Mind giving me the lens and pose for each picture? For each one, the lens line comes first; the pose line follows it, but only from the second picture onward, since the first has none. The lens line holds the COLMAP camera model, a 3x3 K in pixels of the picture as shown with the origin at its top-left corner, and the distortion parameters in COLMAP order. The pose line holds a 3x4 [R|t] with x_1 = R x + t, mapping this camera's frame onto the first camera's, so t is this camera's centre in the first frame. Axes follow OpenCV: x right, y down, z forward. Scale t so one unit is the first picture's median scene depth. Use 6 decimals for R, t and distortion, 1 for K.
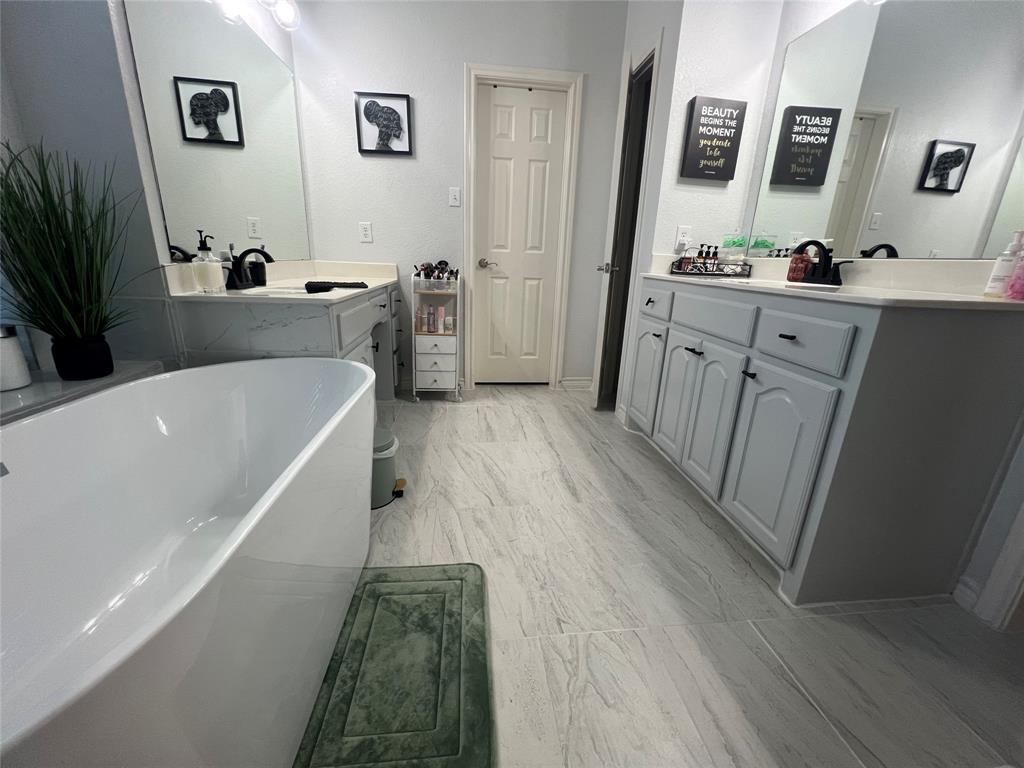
lens RADIAL K [[409.2, 0, 512.3], [0, 409.2, 383.0], [0, 0, 1]] dist [-0.003791, -0.000470]
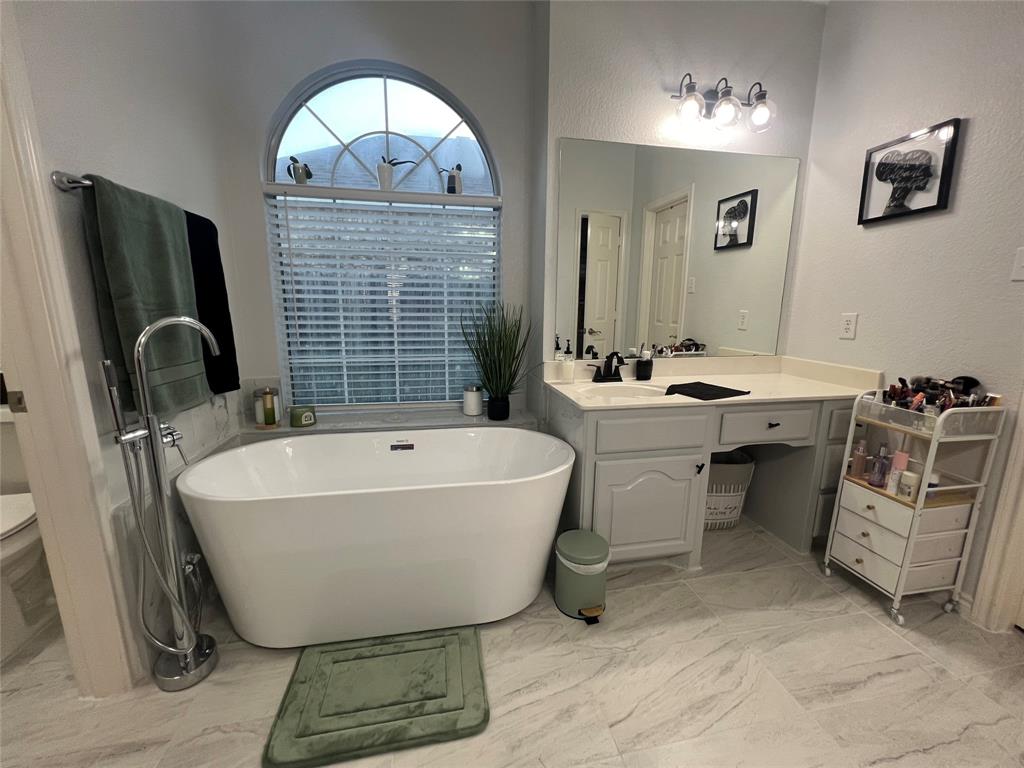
lens RADIAL K [[409.2, 0, 513.9], [0, 409.2, 383.7], [0, 0, 1]] dist [-0.003791, -0.000470]
pose [[0.087215, 0.159913, -0.983271, 0.354336], [-0.292509, 0.947634, 0.128172, -0.201002], [0.952277, 0.276437, 0.129424, 0.383627]]
